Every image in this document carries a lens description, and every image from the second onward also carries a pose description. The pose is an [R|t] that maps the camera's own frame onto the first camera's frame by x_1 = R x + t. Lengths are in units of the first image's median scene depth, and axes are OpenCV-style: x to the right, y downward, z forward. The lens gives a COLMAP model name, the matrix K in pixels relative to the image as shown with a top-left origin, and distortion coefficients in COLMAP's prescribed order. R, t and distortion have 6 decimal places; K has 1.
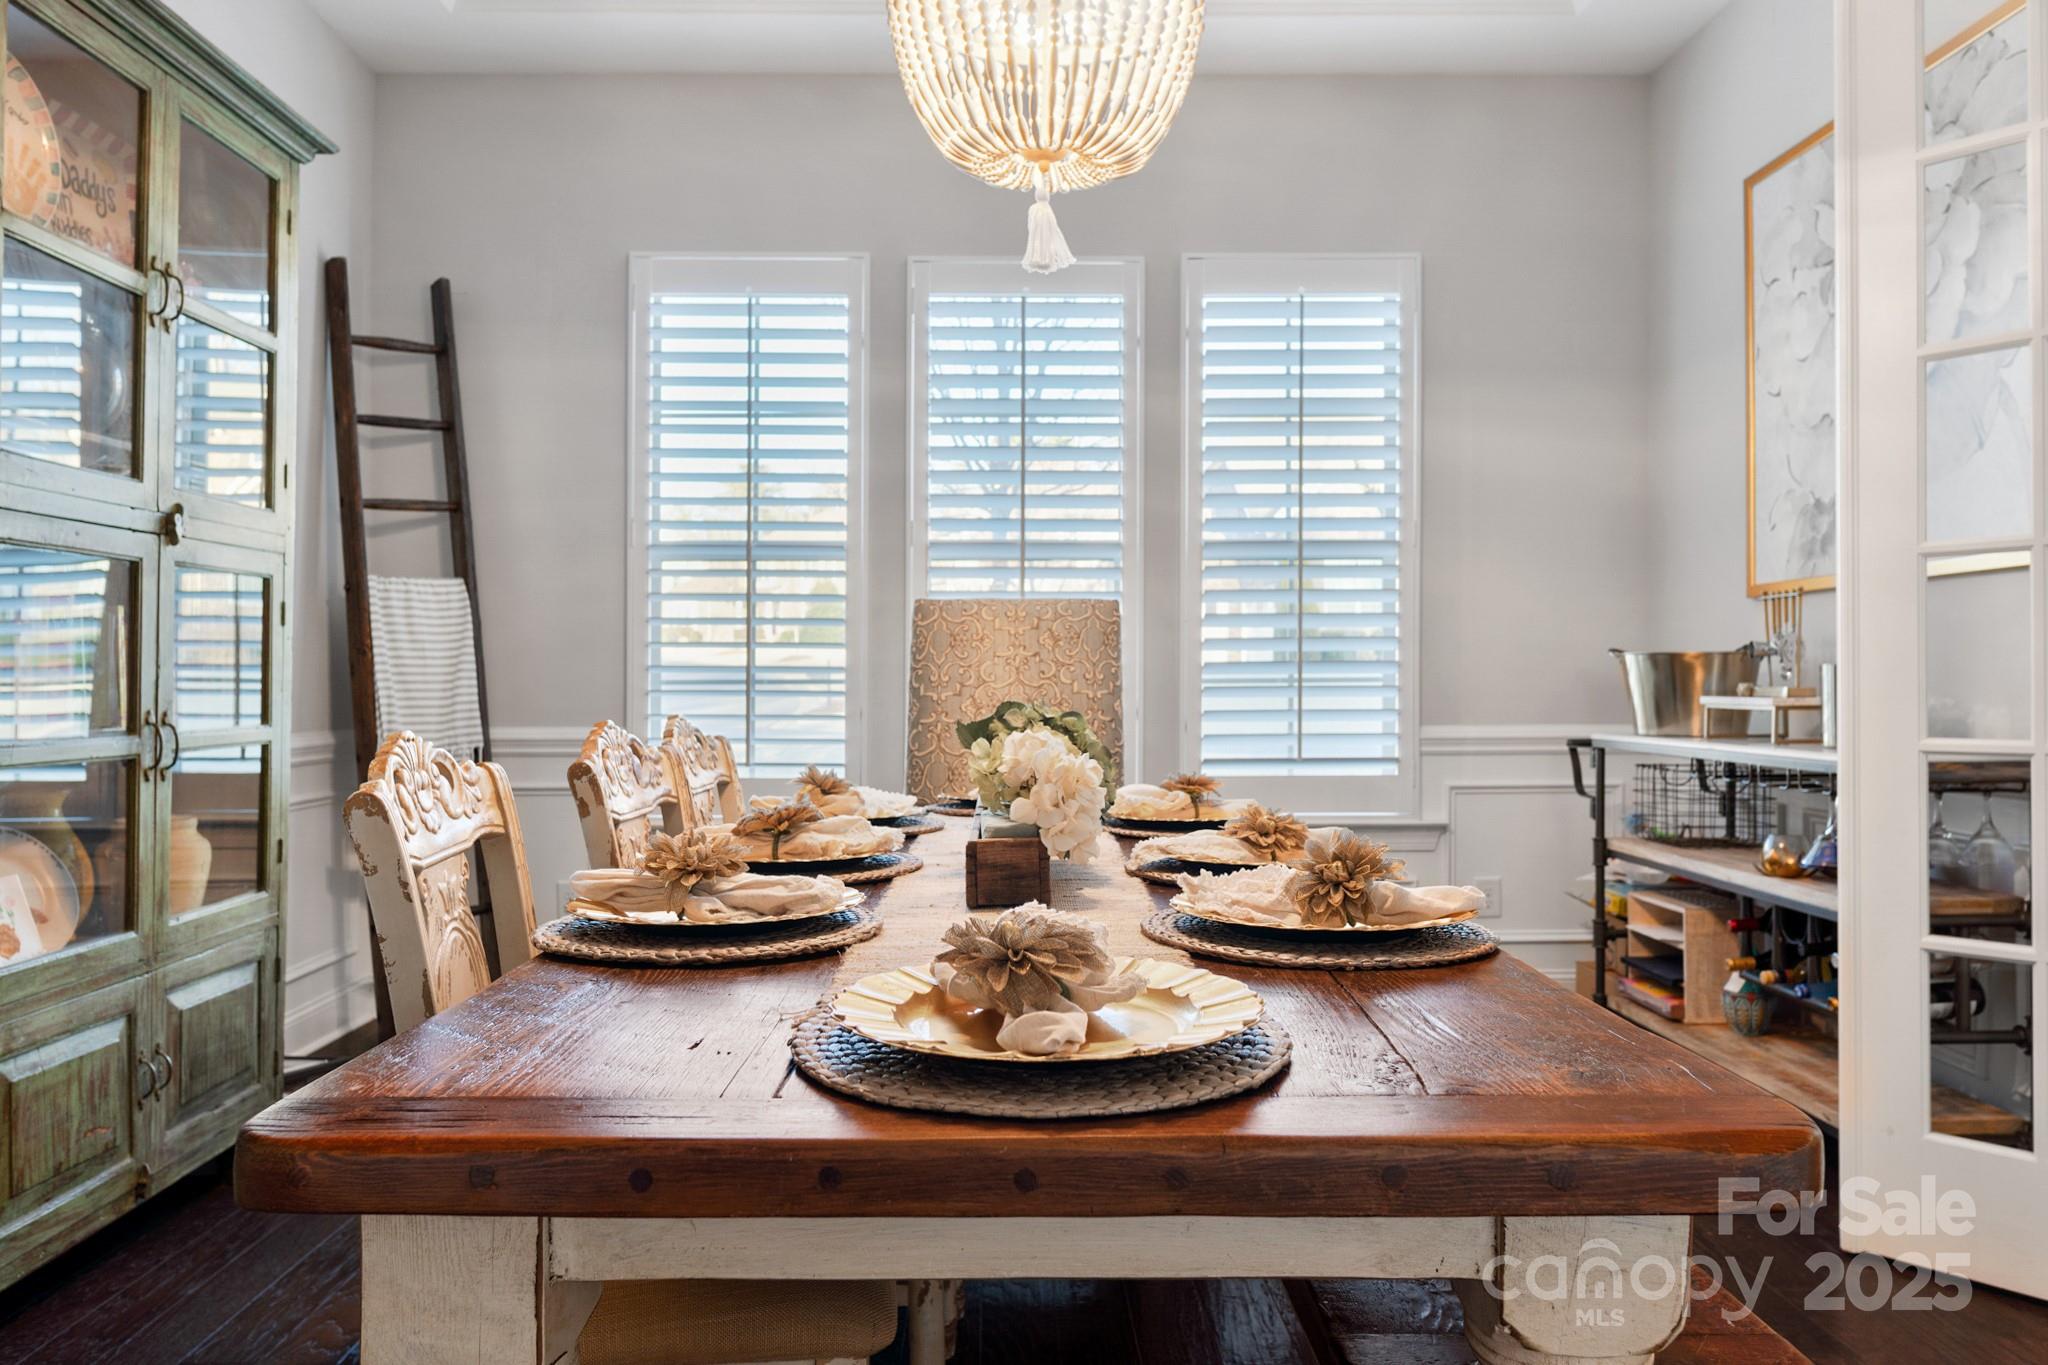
lens RADIAL K [[1421.2, 0, 1024.0], [0, 1421.2, 682.5], [0, 0, 1]] dist [-0.004465, -0.001036]
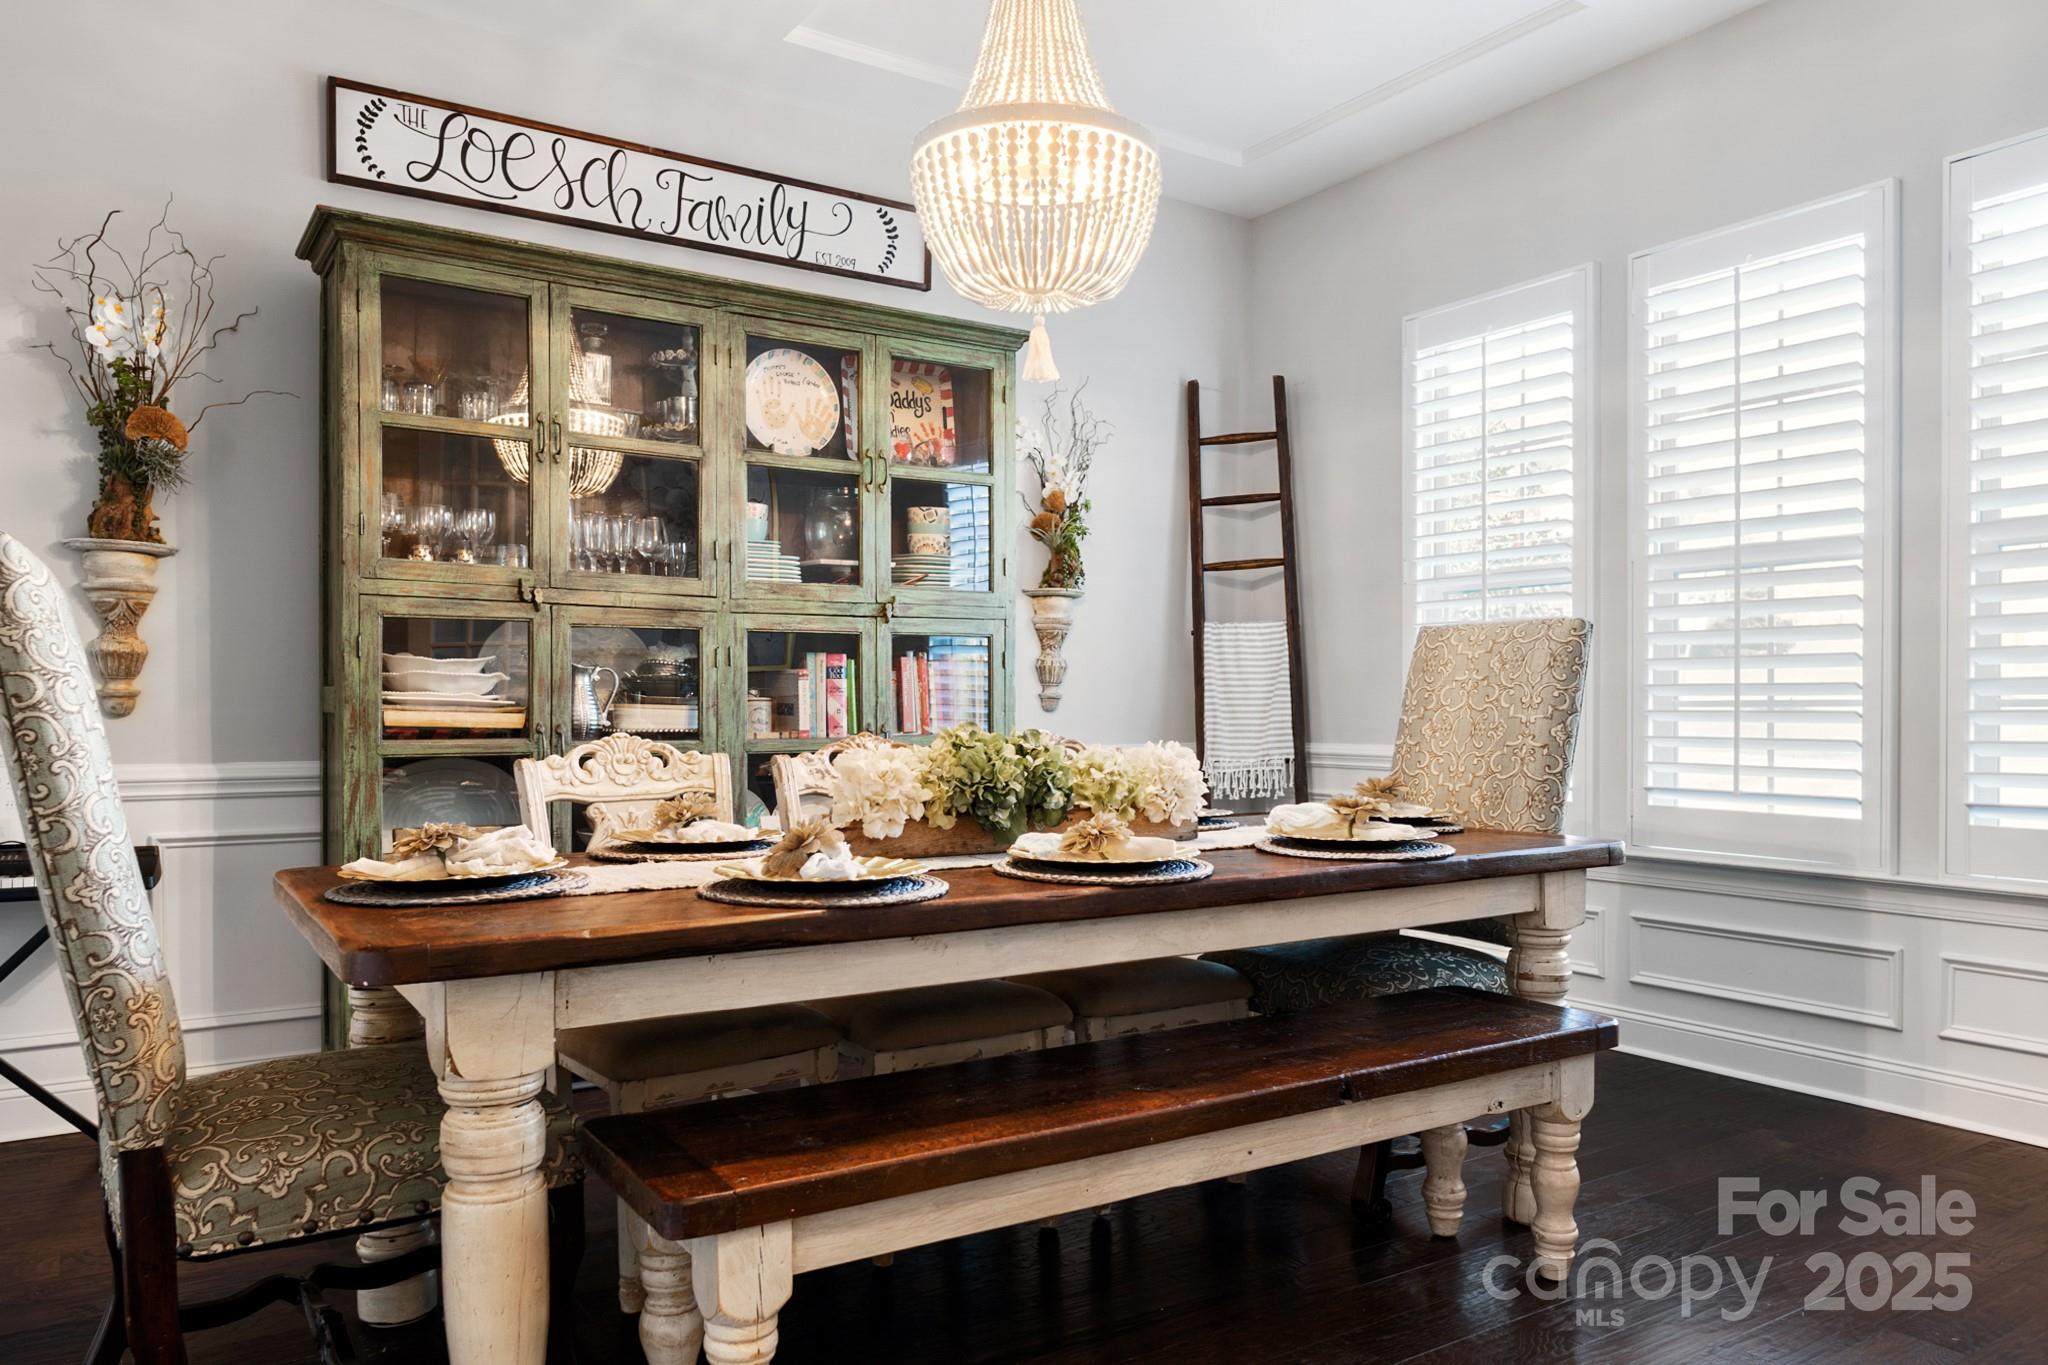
lens RADIAL K [[1421.2, 0, 1024.0], [0, 1421.2, 682.5], [0, 0, 1]] dist [-0.004465, -0.001036]
pose [[0.566885, -0.017085, -0.823620, 0.503562], [0.006595, 0.999847, -0.016201, -0.000908], [0.823770, 0.003753, 0.566911, 0.128024]]
